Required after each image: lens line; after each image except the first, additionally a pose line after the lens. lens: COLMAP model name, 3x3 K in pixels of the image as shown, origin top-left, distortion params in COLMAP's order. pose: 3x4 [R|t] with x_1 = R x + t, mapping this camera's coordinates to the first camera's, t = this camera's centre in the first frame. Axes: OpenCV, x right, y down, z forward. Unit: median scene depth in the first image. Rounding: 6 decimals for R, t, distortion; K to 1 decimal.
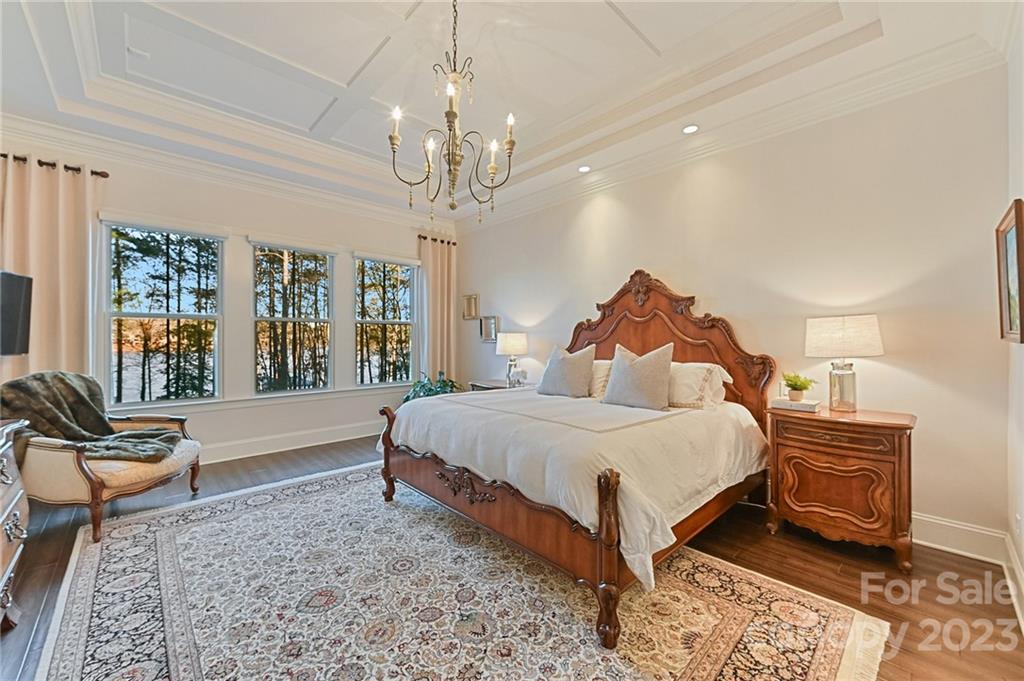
lens RADIAL K [[402.1, 0, 508.0], [0, 402.1, 334.8], [0, 0, 1]] dist [0.001676, 0.000091]
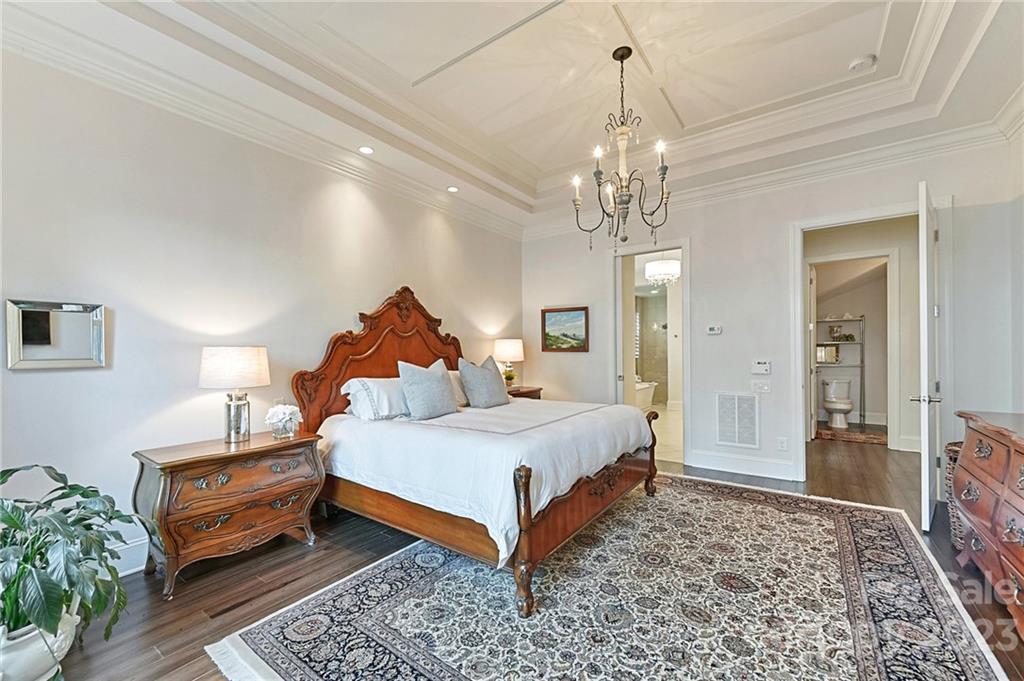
lens RADIAL K [[407.7, 0, 510.2], [0, 407.7, 349.6], [0, 0, 1]] dist [0.001799, 0.000120]
pose [[-0.189613, 0.000463, 0.981859, -1.223403], [0.009727, 0.999952, 0.001407, 0.000755], [-0.981811, 0.009817, -0.189608, 1.526312]]
